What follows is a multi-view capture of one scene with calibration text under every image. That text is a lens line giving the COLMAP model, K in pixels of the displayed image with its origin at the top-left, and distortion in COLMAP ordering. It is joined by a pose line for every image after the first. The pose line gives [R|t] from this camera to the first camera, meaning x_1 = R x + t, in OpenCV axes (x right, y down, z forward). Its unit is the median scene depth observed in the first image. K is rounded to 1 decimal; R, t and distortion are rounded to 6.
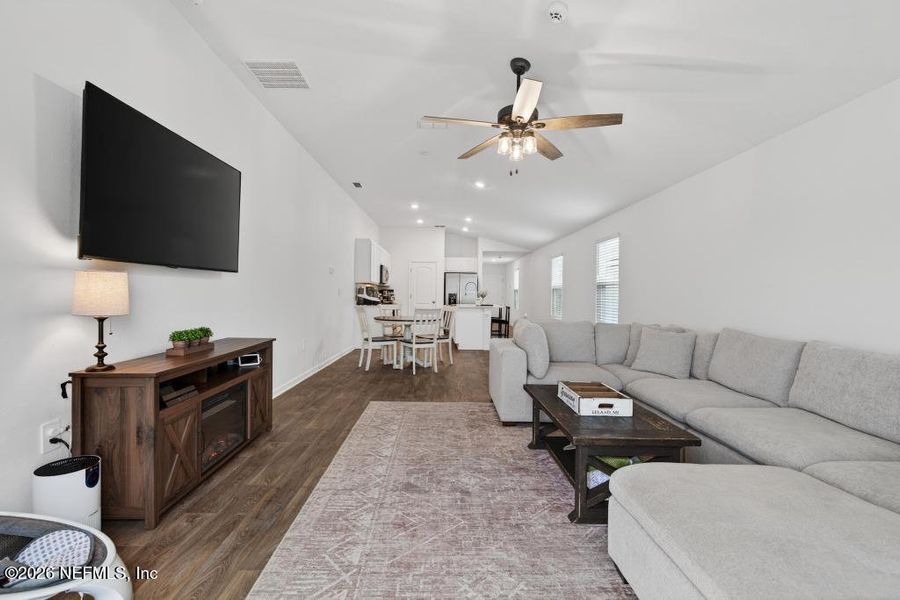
lens RADIAL K [[409.4, 0, 450.0], [0, 409.4, 300.0], [0, 0, 1]] dist [-0.001931, -0.000335]
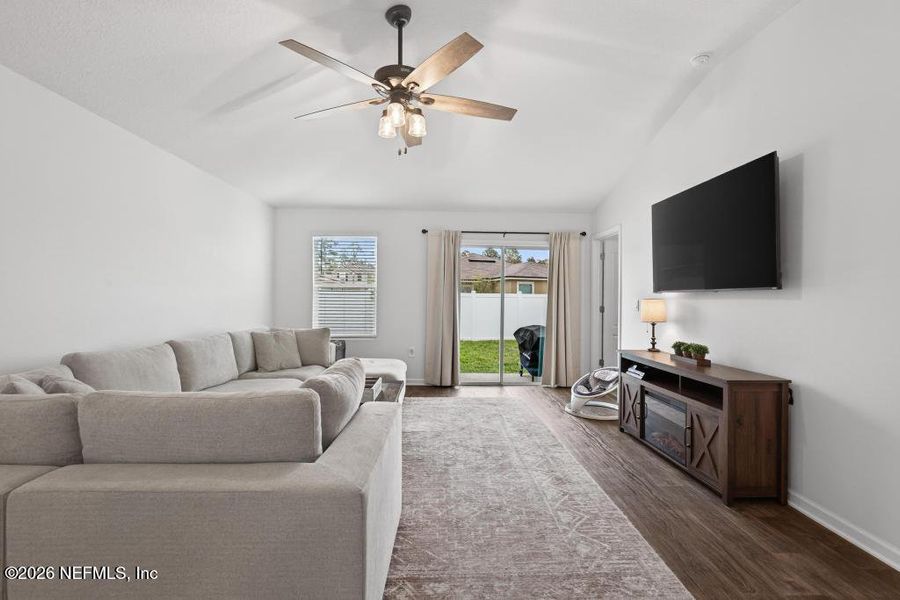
lens RADIAL K [[409.4, 0, 450.0], [0, 409.4, 300.0], [0, 0, 1]] dist [-0.001931, -0.000335]
pose [[-0.999820, -0.017698, -0.006844, 0.064077], [-0.017818, 0.999679, 0.018014, -0.050745], [0.006523, 0.018133, -0.999814, 1.773823]]
